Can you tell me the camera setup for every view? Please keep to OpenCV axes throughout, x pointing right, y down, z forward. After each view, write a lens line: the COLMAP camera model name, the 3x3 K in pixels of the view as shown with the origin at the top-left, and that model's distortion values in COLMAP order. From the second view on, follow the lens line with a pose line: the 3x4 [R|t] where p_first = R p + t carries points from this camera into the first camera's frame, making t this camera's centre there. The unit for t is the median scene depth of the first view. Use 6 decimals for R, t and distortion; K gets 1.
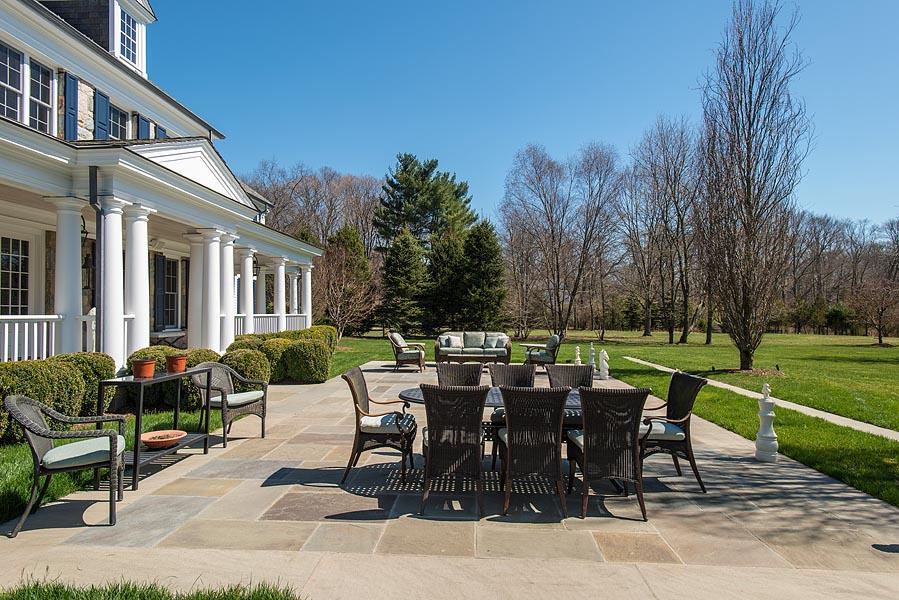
lens RADIAL K [[538.1, 0, 447.9], [0, 538.1, 303.7], [0, 0, 1]] dist [0.002715, 0.000118]
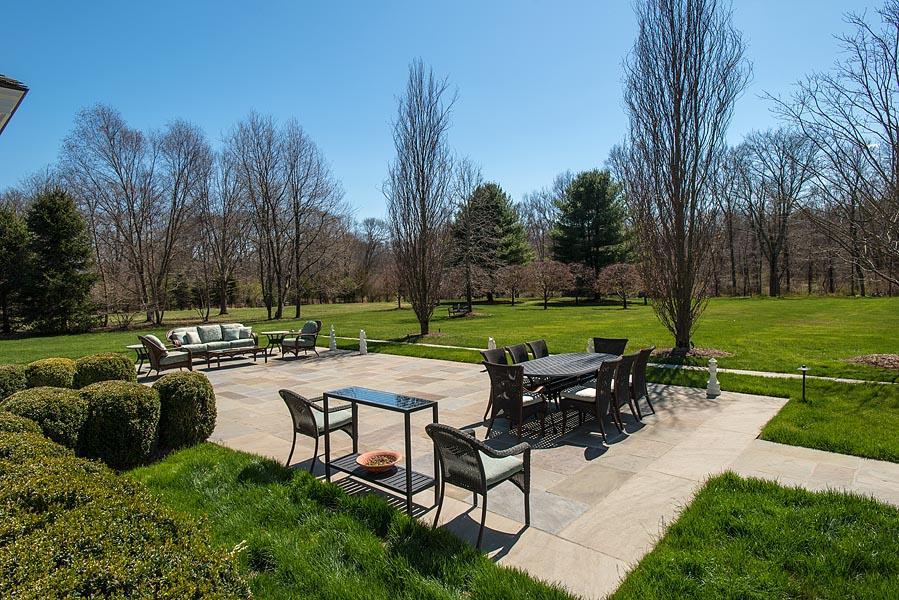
lens RADIAL K [[509.2, 0, 449.1], [0, 509.2, 295.4], [0, 0, 1]] dist [0.001602, 0.000250]
pose [[0.633887, -0.047239, 0.771982, -0.167896], [0.022454, 0.998836, 0.042683, -0.012799], [-0.773100, -0.009722, 0.634210, 0.046795]]
